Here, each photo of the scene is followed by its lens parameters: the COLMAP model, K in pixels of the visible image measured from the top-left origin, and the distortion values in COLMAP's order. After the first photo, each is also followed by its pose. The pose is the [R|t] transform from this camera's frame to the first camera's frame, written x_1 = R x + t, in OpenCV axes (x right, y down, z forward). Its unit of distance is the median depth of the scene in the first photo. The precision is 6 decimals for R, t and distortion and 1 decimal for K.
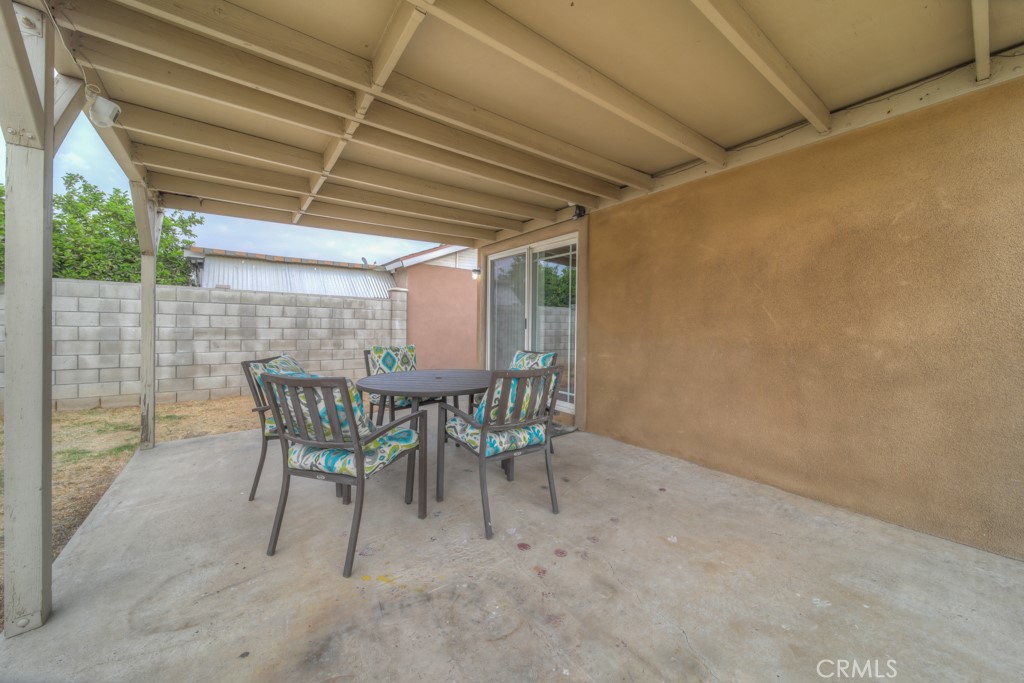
lens RADIAL K [[360.9, 0, 519.8], [0, 360.9, 330.9], [0, 0, 1]] dist [0.003936, -0.001909]
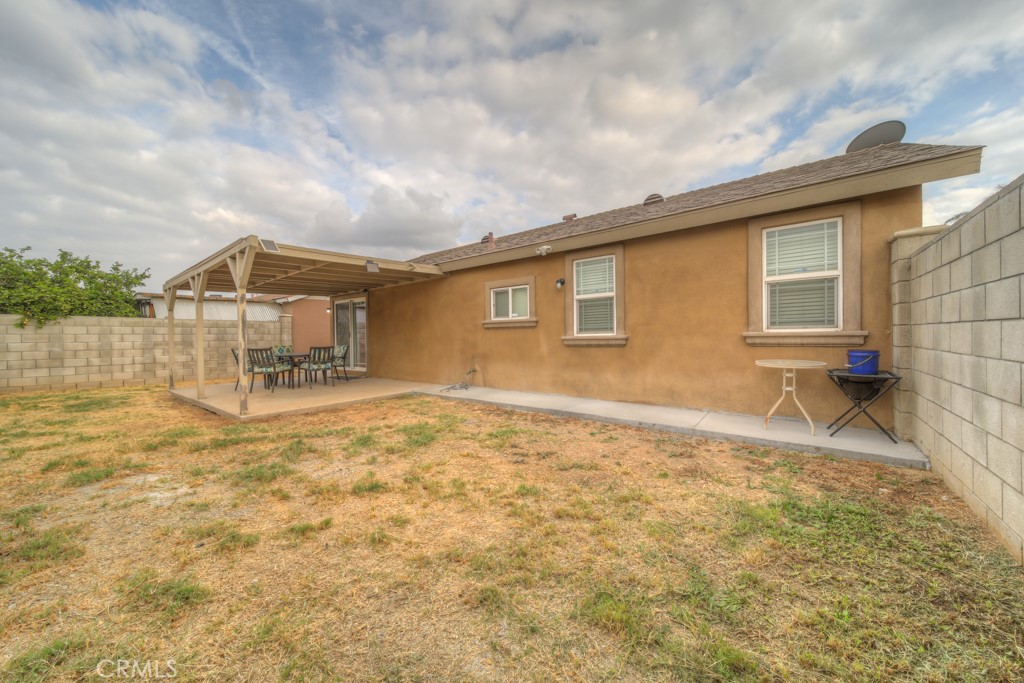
lens RADIAL K [[360.9, 0, 514.0], [0, 360.9, 346.4], [0, 0, 1]] dist [0.003936, -0.001909]
pose [[0.973232, -0.032008, 0.227587, 0.380998], [0.028200, 0.999403, 0.019966, 0.027389], [-0.228090, -0.013014, 0.973553, -1.073306]]
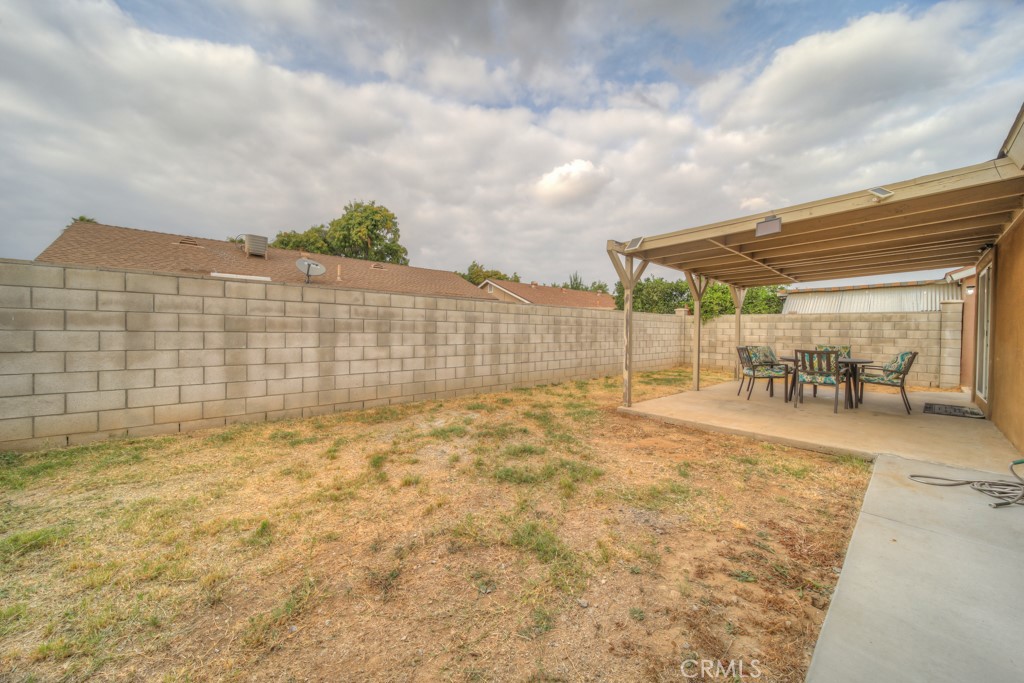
lens RADIAL K [[360.9, 0, 508.8], [0, 360.9, 334.9], [0, 0, 1]] dist [0.003936, -0.001909]
pose [[0.063873, 0.002536, -0.997955, 0.839707], [-0.021024, 0.999778, 0.001195, 0.011395], [0.997737, 0.020905, 0.063913, -0.469967]]
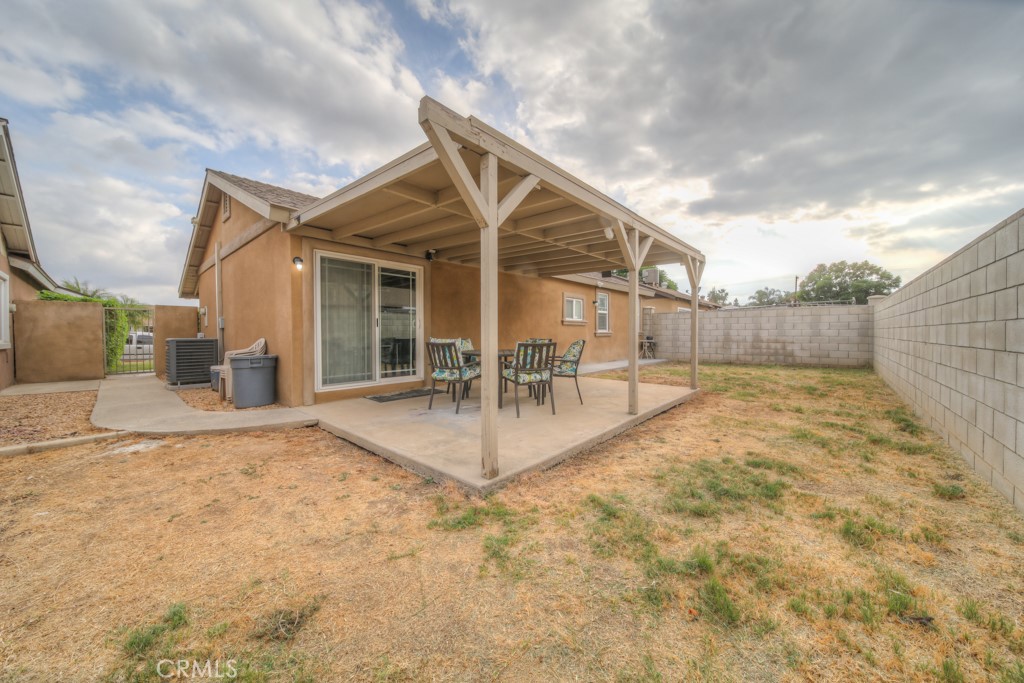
lens RADIAL K [[360.9, 0, 507.1], [0, 360.9, 337.0], [0, 0, 1]] dist [0.003936, -0.001909]
pose [[-0.168554, -0.018389, 0.985521, -1.008137], [0.011957, 0.999714, 0.020699, 0.005888], [-0.985620, 0.015273, -0.168286, 0.600256]]
